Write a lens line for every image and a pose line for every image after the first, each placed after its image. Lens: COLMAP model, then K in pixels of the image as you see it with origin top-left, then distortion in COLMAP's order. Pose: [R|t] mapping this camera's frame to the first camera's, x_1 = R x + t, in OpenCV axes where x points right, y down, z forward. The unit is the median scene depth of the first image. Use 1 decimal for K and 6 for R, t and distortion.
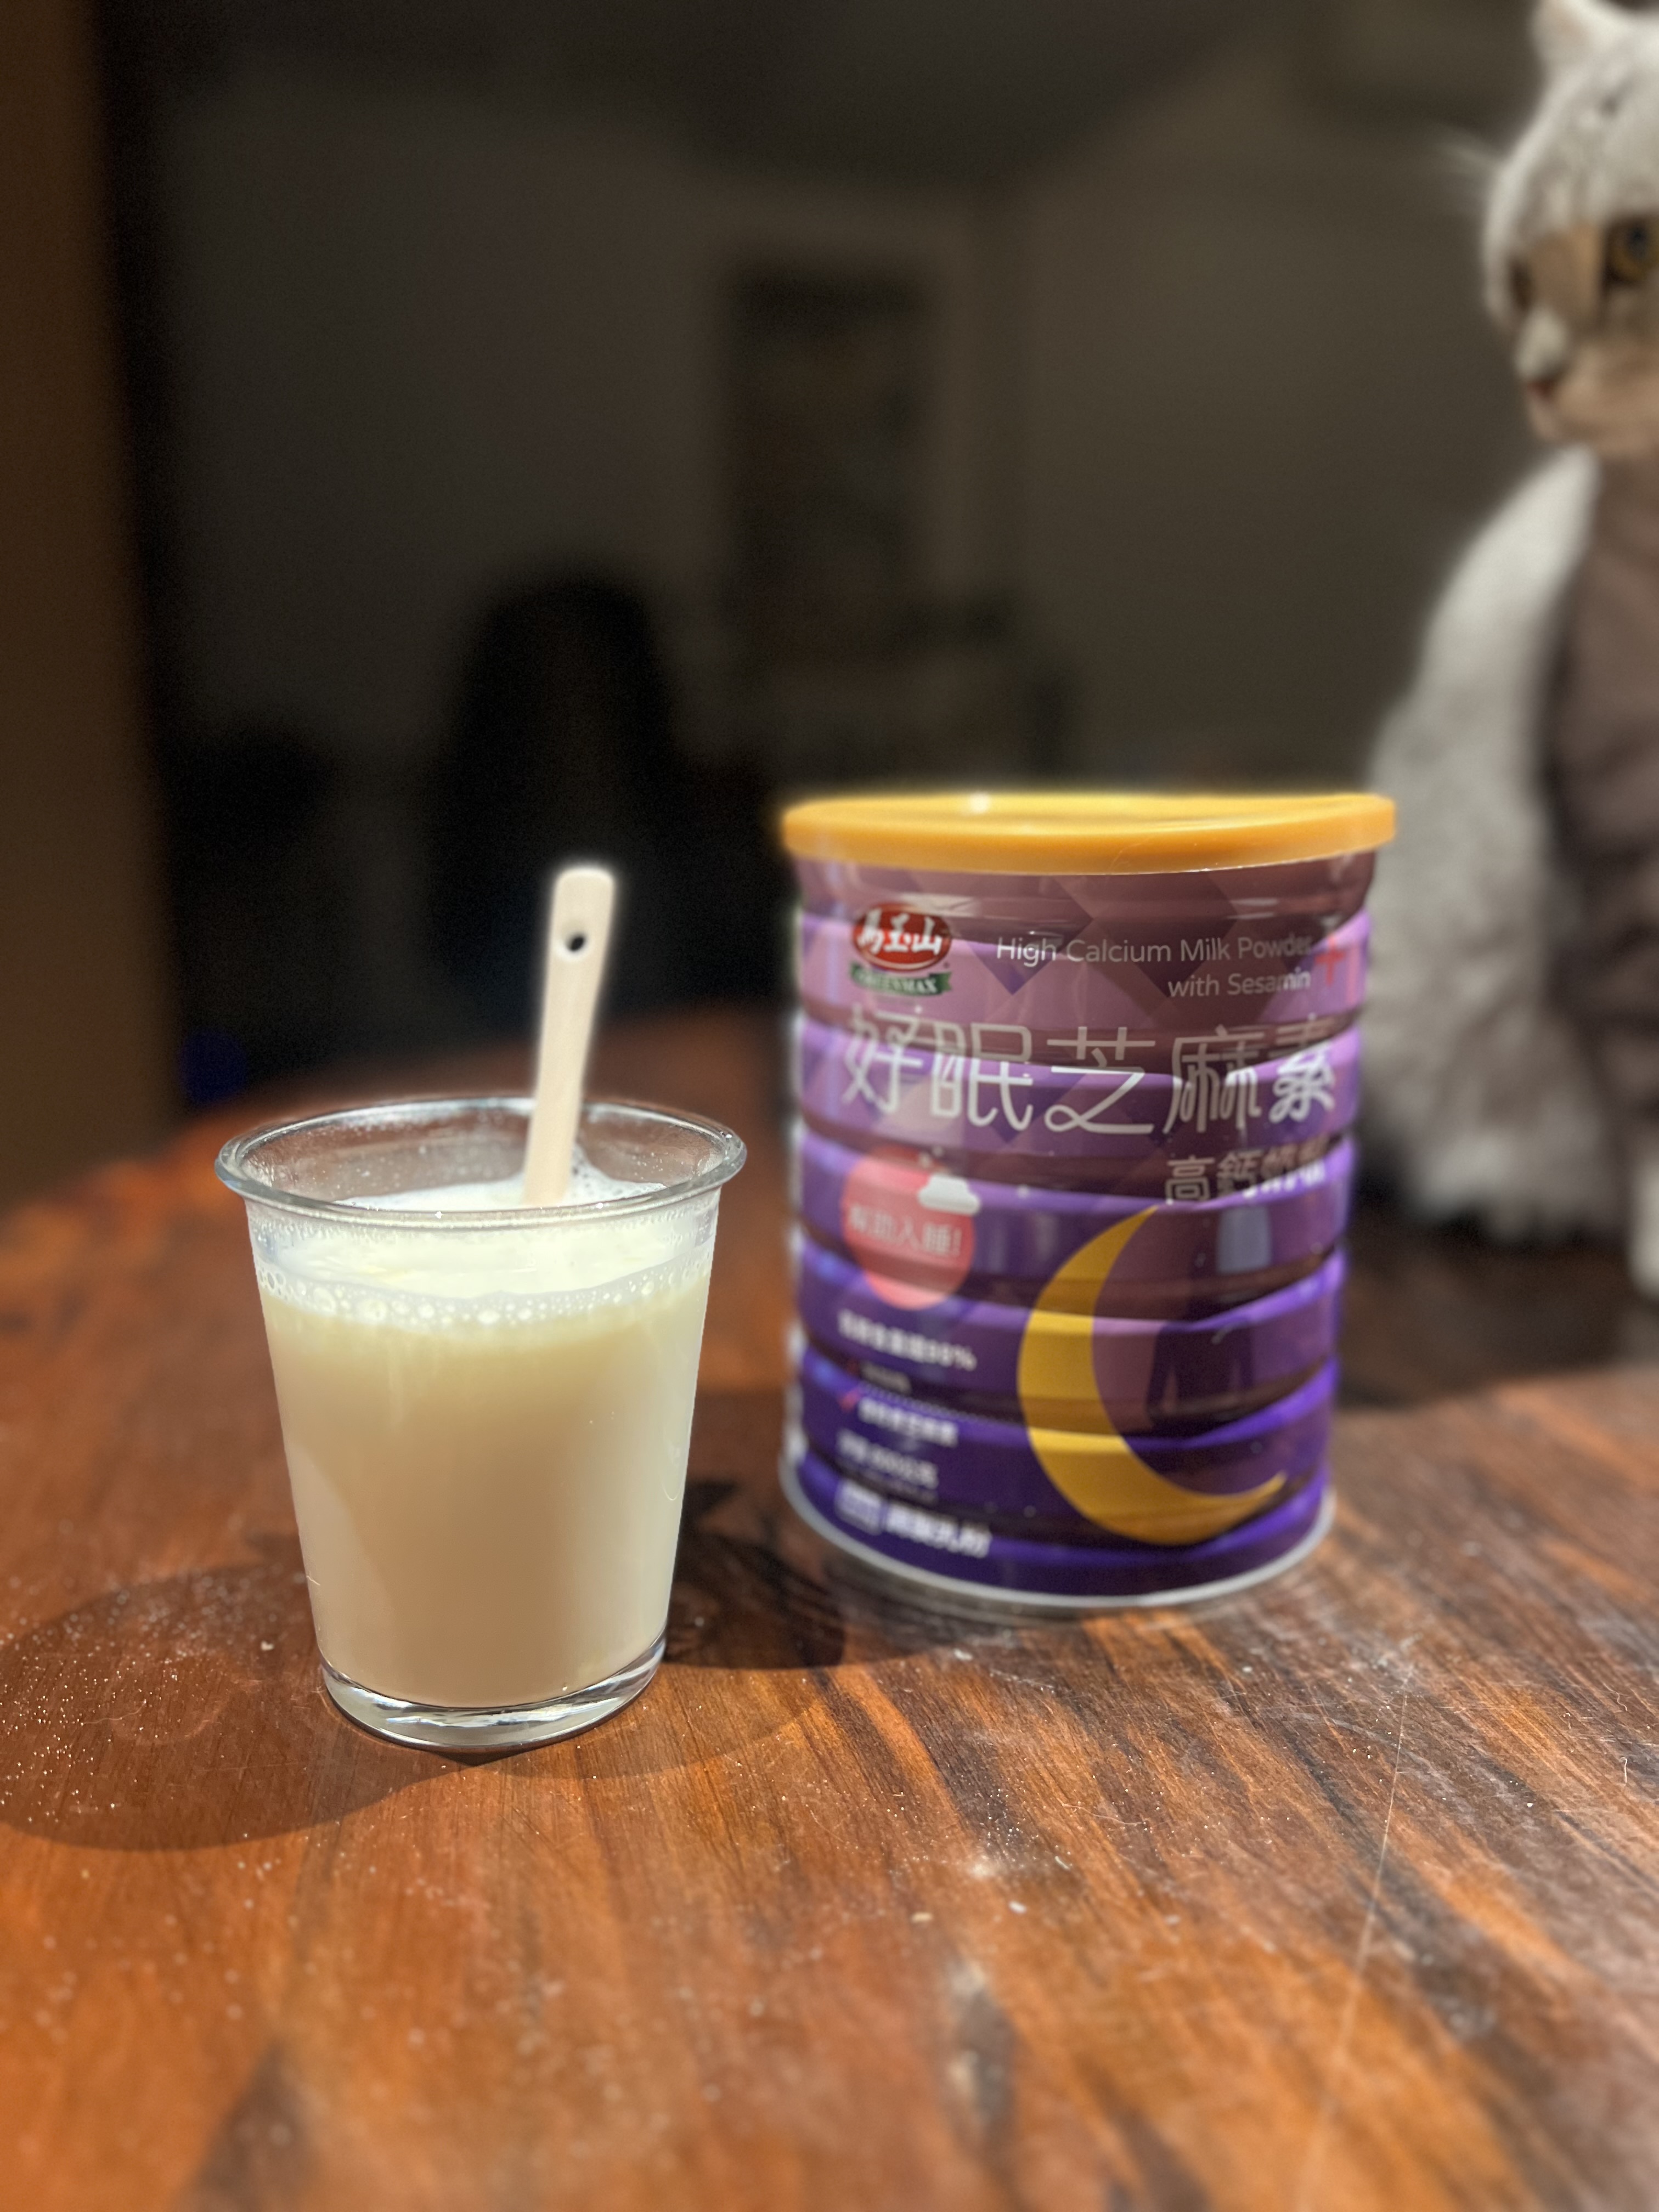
lens RADIAL K [[1871.9, 0, 829.5], [0, 1871.9, 1106.0], [0, 0, 1]] dist [0.202558, -0.000903]
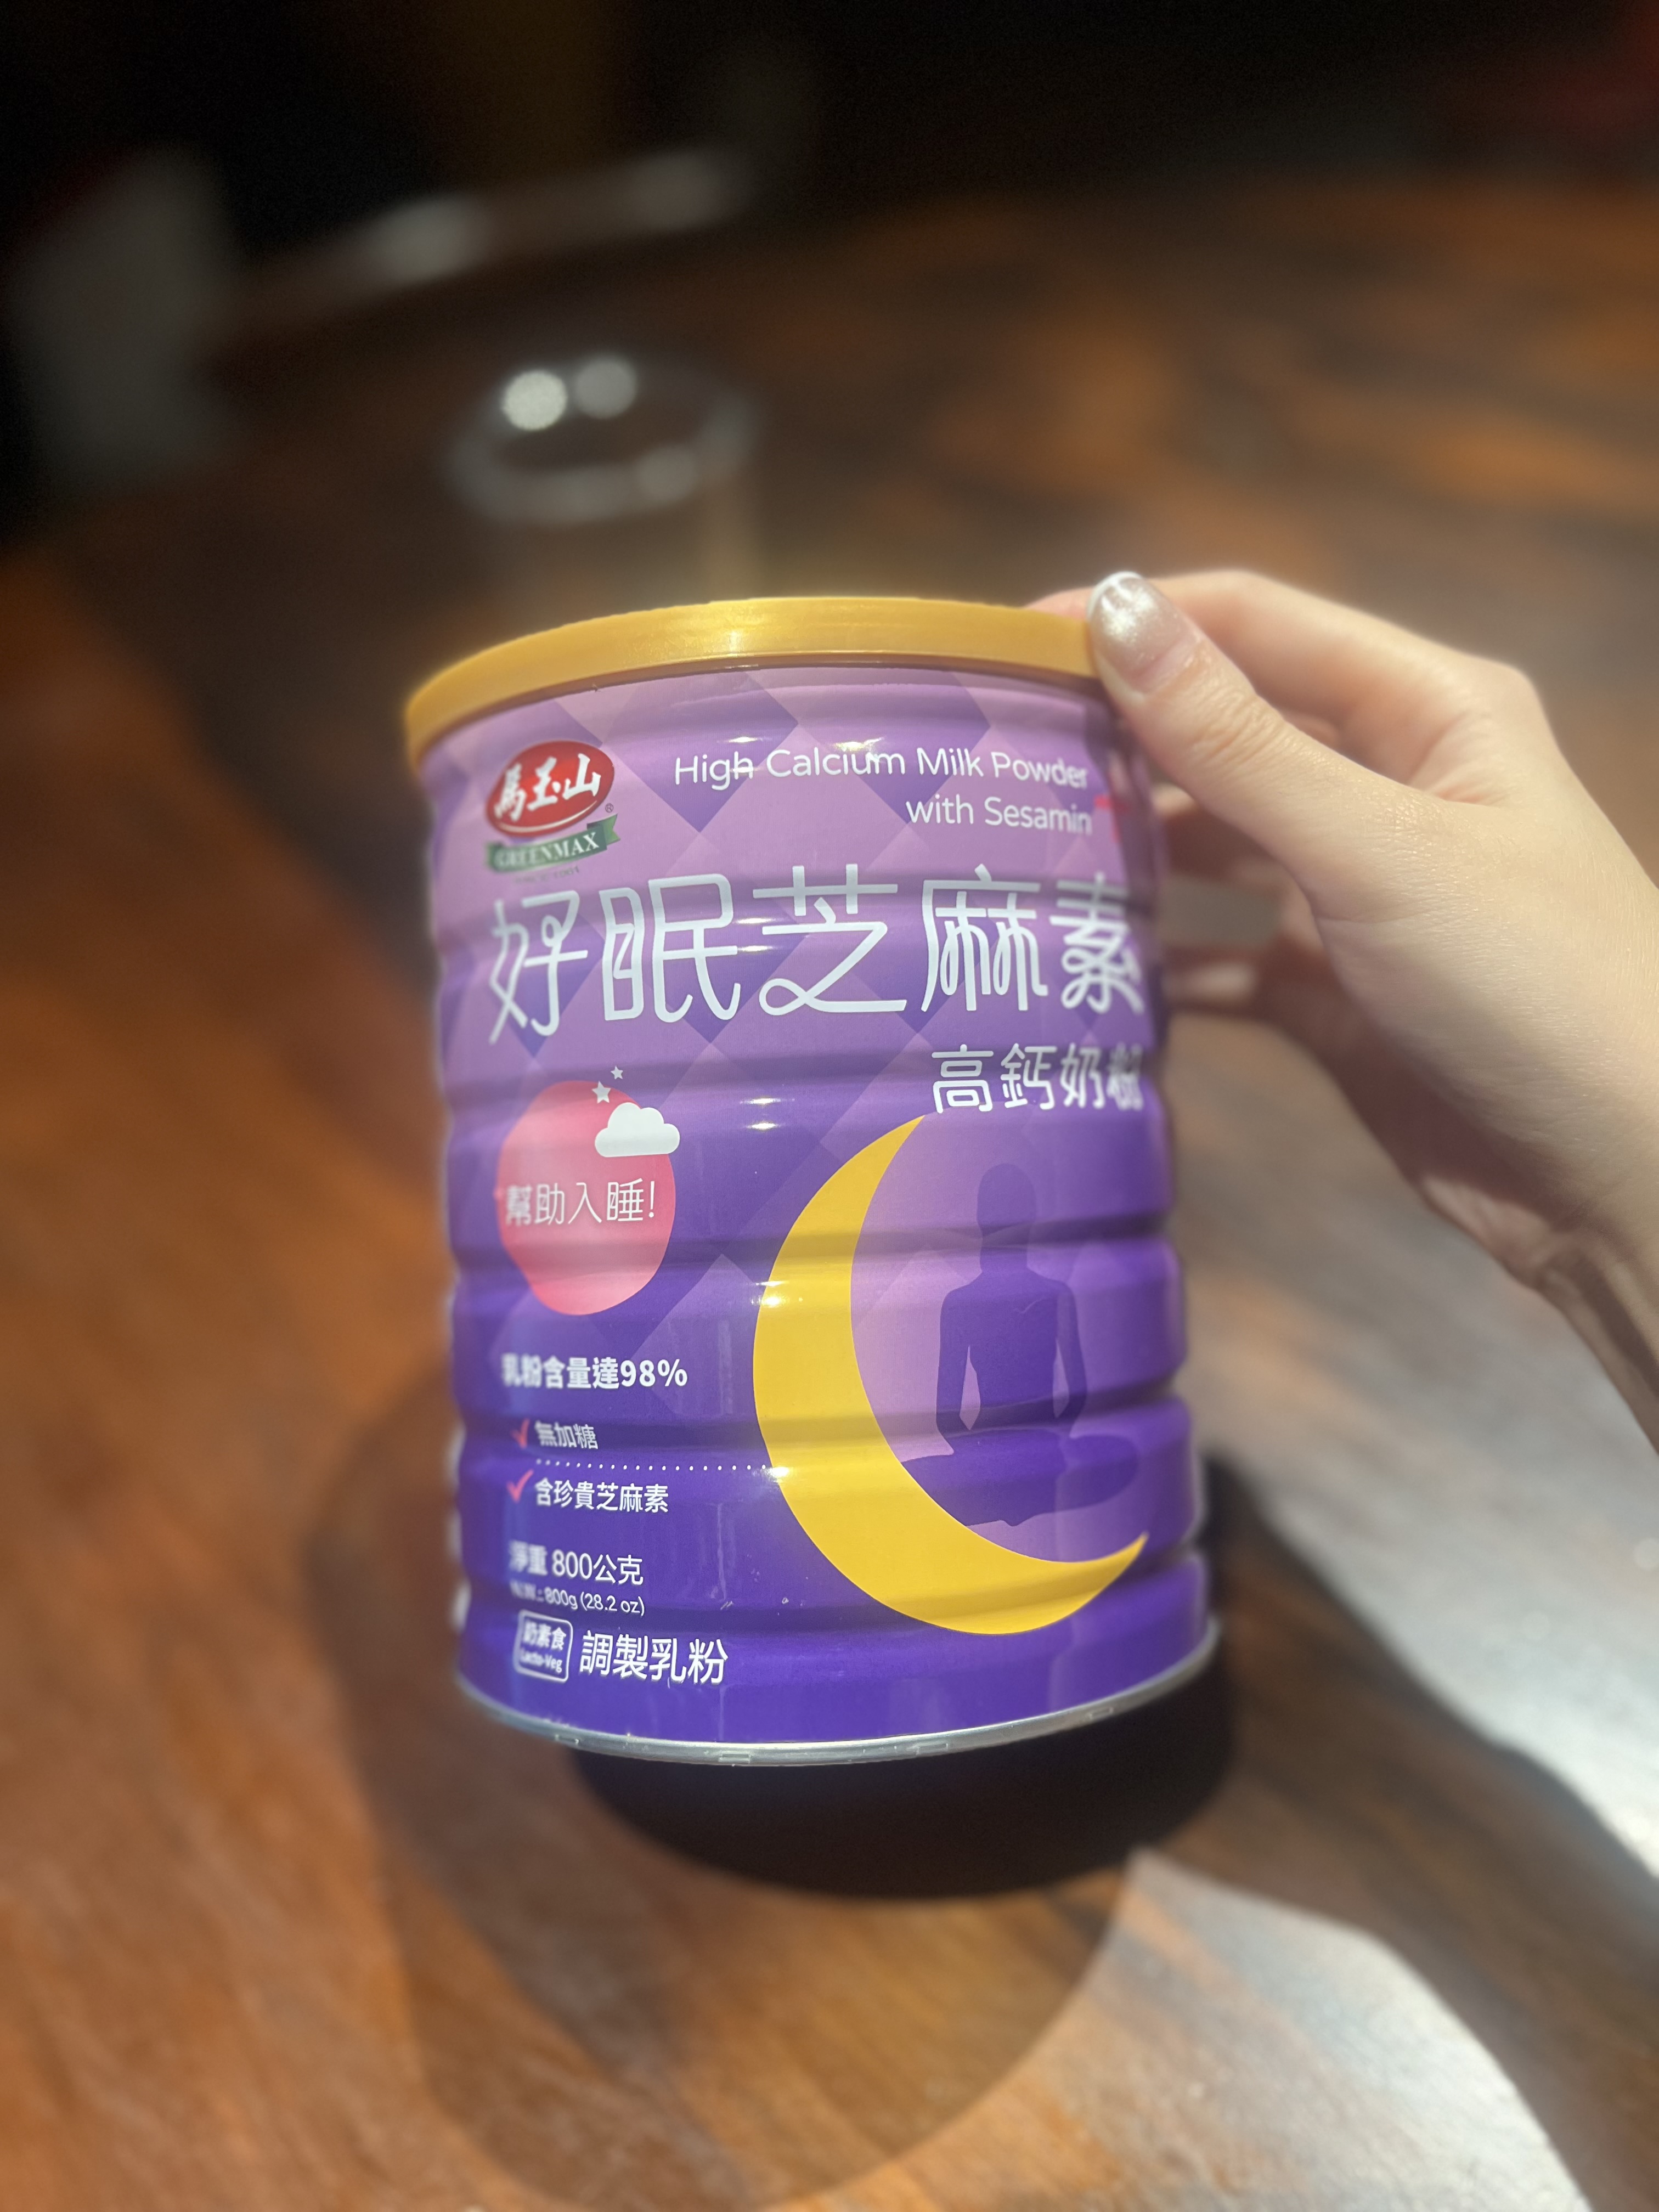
lens RADIAL K [[1871.9, 0, 829.5], [0, 1871.9, 1106.0], [0, 0, 1]] dist [0.202558, -0.000903]
pose [[0.993329, -0.054673, 0.101526, 0.065775], [0.081658, 0.955170, -0.284573, 0.250628], [-0.081417, 0.290965, 0.953263, 0.319442]]
